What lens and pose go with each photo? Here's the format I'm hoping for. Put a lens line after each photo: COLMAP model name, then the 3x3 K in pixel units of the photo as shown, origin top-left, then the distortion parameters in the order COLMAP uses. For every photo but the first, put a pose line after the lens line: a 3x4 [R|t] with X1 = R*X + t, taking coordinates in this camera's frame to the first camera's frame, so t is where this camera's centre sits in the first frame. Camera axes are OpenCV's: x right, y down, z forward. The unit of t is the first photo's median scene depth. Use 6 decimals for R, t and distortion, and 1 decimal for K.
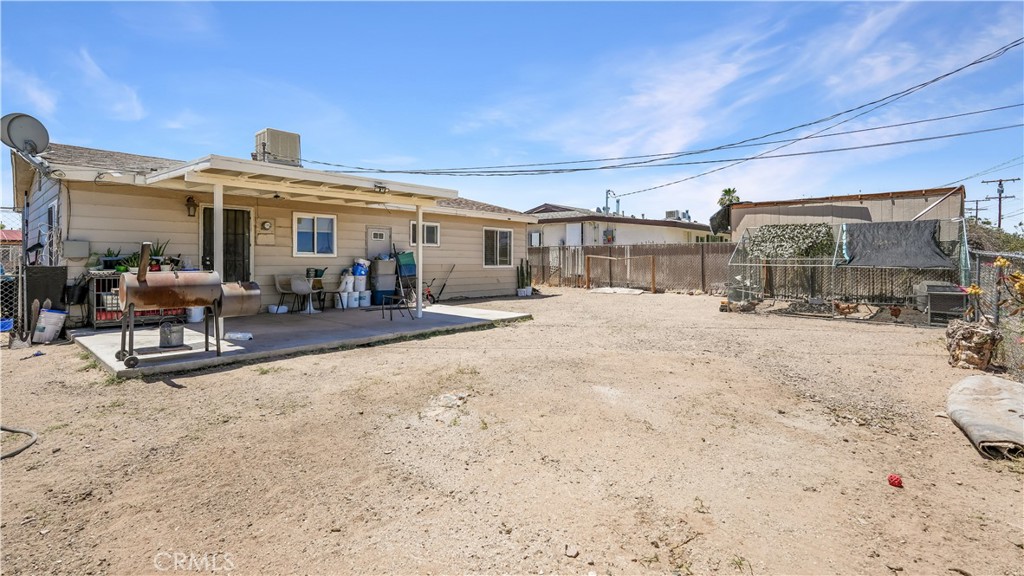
lens RADIAL K [[473.4, 0, 515.3], [0, 473.4, 286.7], [0, 0, 1]] dist [0.001906, 0.001077]
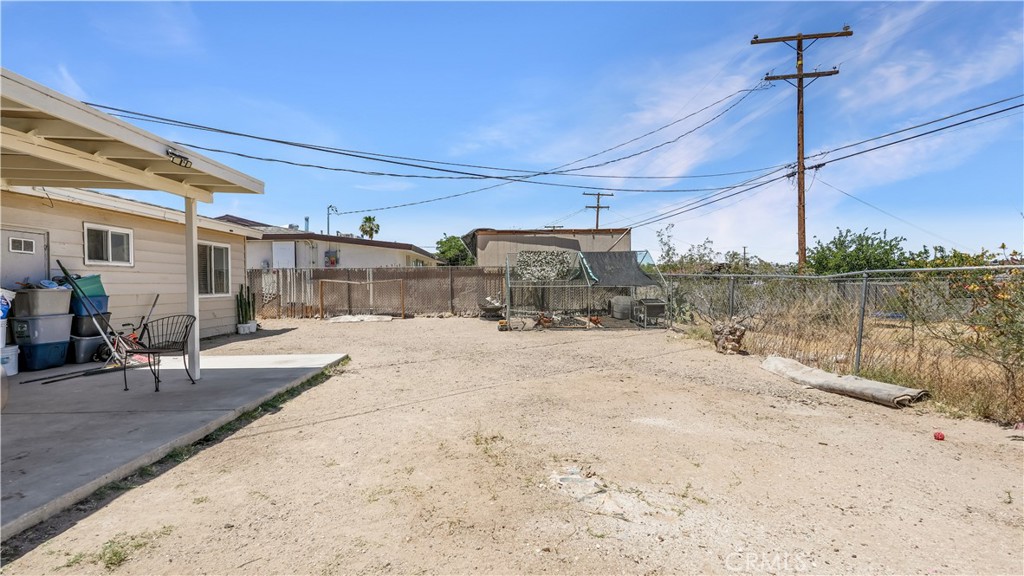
lens RADIAL K [[473.4, 0, 510.8], [0, 473.4, 286.8], [0, 0, 1]] dist [0.001906, 0.001077]
pose [[0.724301, -0.017026, 0.689273, -0.227460], [0.053202, 0.998095, -0.031251, -0.009999], [-0.687428, 0.059306, 0.723827, 0.182190]]
